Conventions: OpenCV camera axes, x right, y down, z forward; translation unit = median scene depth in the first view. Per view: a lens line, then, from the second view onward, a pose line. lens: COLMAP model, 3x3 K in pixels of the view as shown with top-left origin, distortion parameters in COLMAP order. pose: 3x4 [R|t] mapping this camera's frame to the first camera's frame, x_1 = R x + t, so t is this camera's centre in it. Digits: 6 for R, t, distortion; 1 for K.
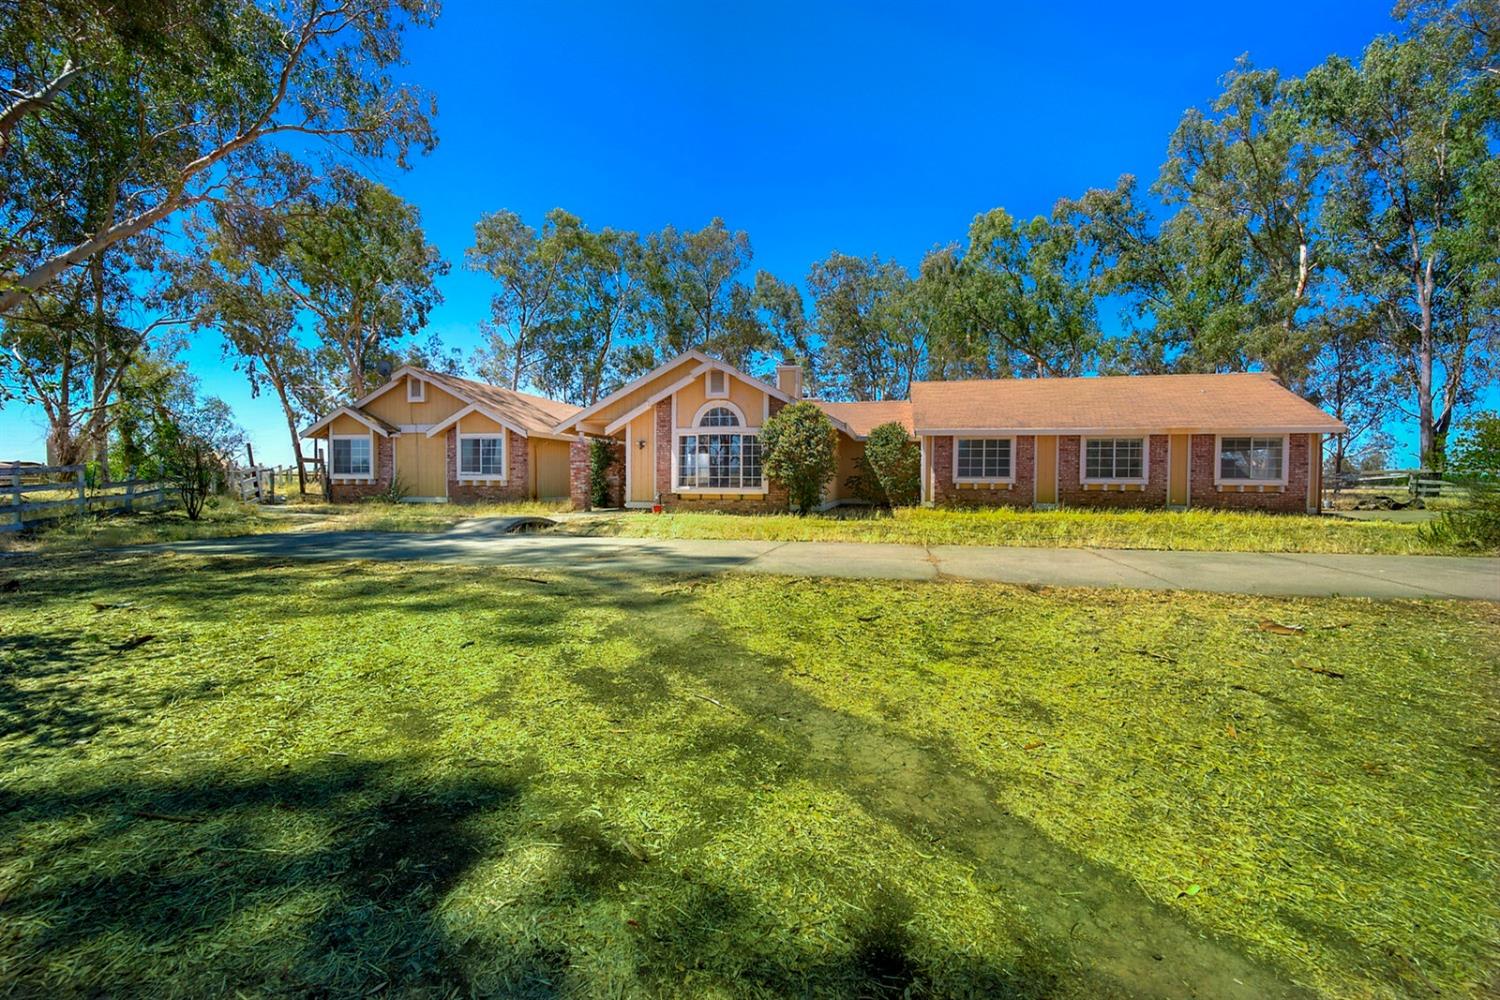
lens RADIAL K [[614.9, 0, 746.9], [0, 614.9, 496.0], [0, 0, 1]] dist [-0.000625, 0.000036]
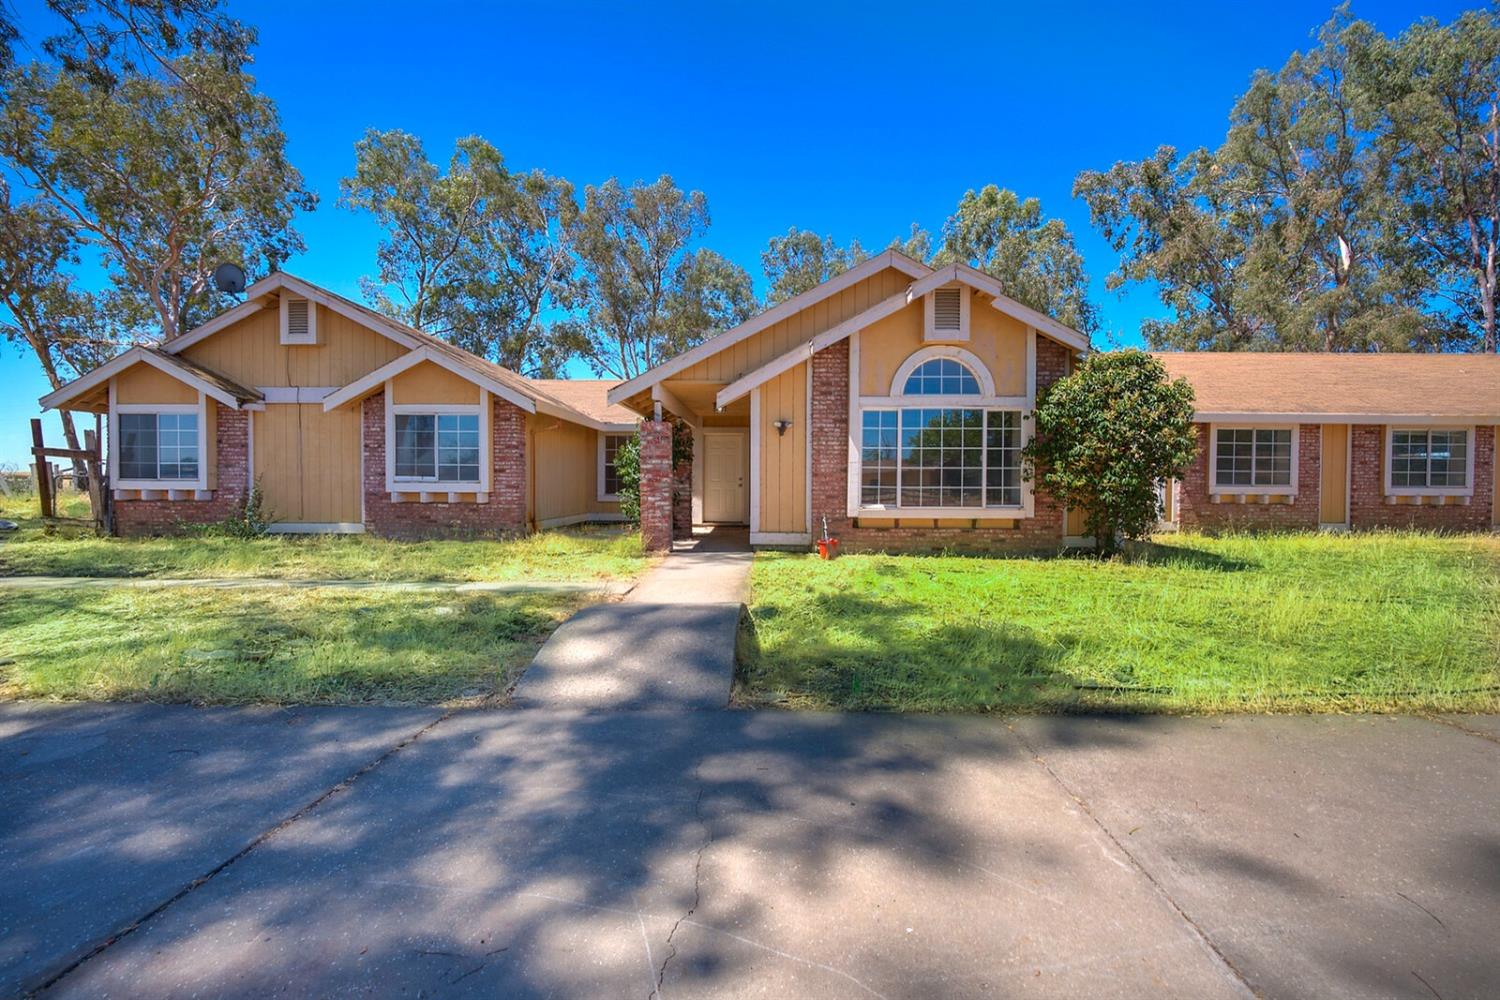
lens RADIAL K [[607.9, 0, 750.7], [0, 607.9, 494.4], [0, 0, 1]] dist [-0.008101, 0.000006]
pose [[0.980856, -0.004929, 0.194672, -0.256411], [0.005856, 0.999974, -0.004186, -0.018941], [-0.194646, 0.005246, 0.980859, 0.410618]]
